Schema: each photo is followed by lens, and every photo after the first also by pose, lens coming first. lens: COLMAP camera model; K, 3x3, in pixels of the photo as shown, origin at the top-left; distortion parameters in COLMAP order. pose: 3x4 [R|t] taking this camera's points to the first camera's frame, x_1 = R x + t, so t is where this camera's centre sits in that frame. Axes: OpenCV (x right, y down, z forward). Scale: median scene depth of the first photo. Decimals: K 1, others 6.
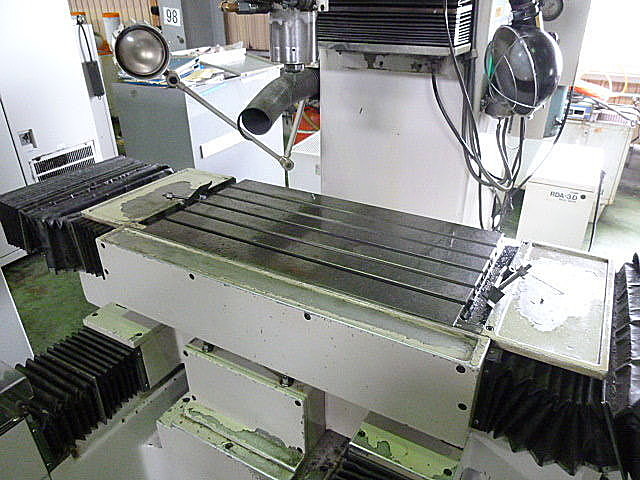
lens RADIAL K [[482.3, 0, 321.6], [0, 482.3, 247.9], [0, 0, 1]] dist [-0.036123, 0.010420]
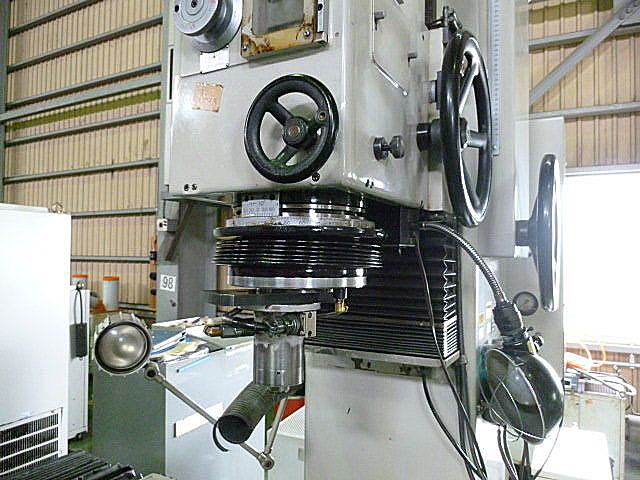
lens RADIAL K [[482.3, 0, 321.6], [0, 482.3, 247.9], [0, 0, 1]] dist [-0.036123, 0.010420]
pose [[0.999395, 0.020394, 0.028170, -0.003448], [-0.004001, 0.872063, -0.489377, -0.106104], [-0.034547, 0.488969, 0.871617, 0.035476]]
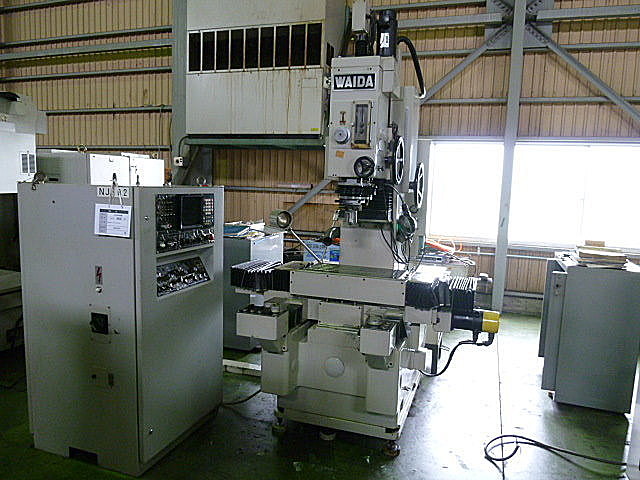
lens RADIAL K [[482.3, 0, 321.6], [0, 482.3, 247.9], [0, 0, 1]] dist [-0.036123, 0.010420]
pose [[0.980363, 0.013921, 0.196707, -0.707526], [0.056425, 0.935998, -0.347454, 0.767446], [-0.188955, 0.351730, 0.916833, -1.646172]]
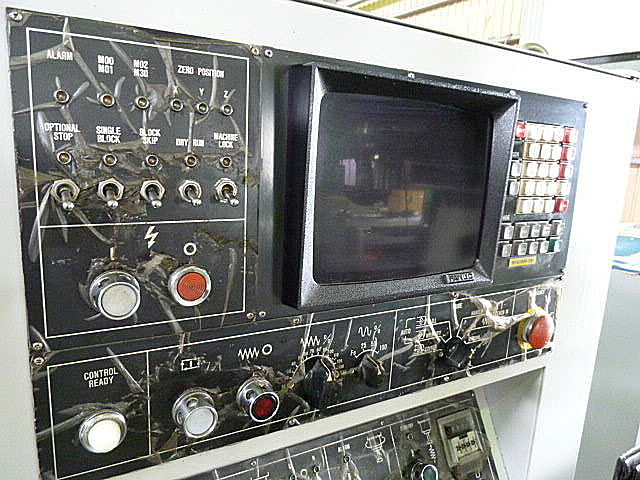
lens RADIAL K [[482.3, 0, 321.6], [0, 482.3, 247.9], [0, 0, 1]] dist [-0.036123, 0.010420]
pose [[0.872190, 0.149418, -0.465787, -0.757207], [-0.281441, 0.932099, -0.227996, -0.108068], [0.400093, 0.329947, 0.855021, 0.242411]]
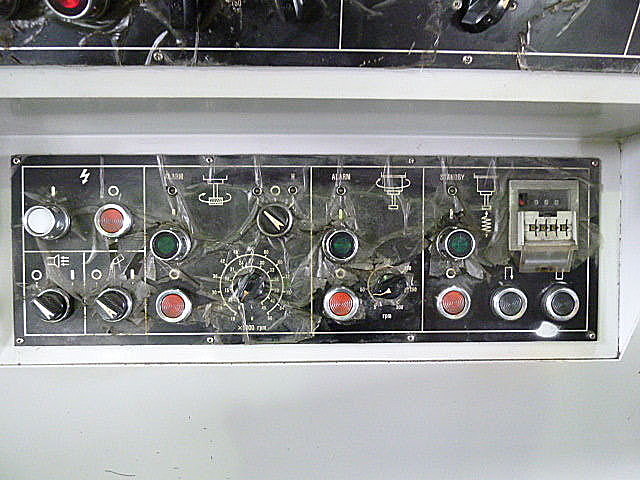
lens RADIAL K [[482.3, 0, 321.6], [0, 482.3, 247.9], [0, 0, 1]] dist [-0.036123, 0.010420]
pose [[0.522787, 0.461436, -0.716778, -0.661713], [-0.421518, 0.870773, 0.253135, -0.074696], [0.740956, 0.169799, 0.649733, 0.500177]]
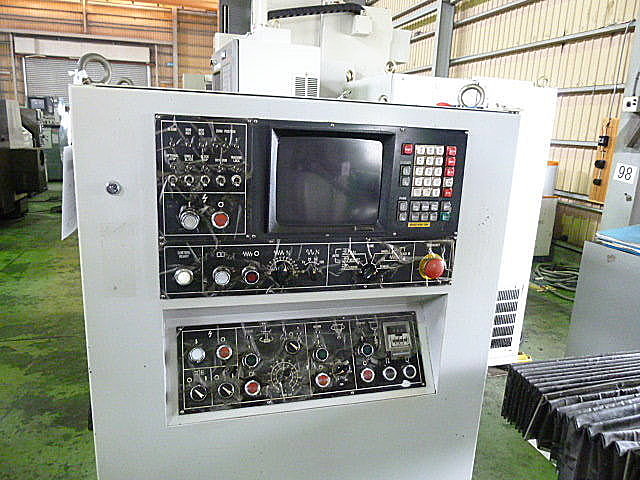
lens RADIAL K [[482.3, 0, 321.6], [0, 482.3, 247.9], [0, 0, 1]] dist [-0.036123, 0.010420]
pose [[0.722634, 0.208787, -0.658945, -0.388821], [-0.374923, 0.919271, -0.119889, -0.065326], [0.580718, 0.333689, 0.742575, 0.050349]]
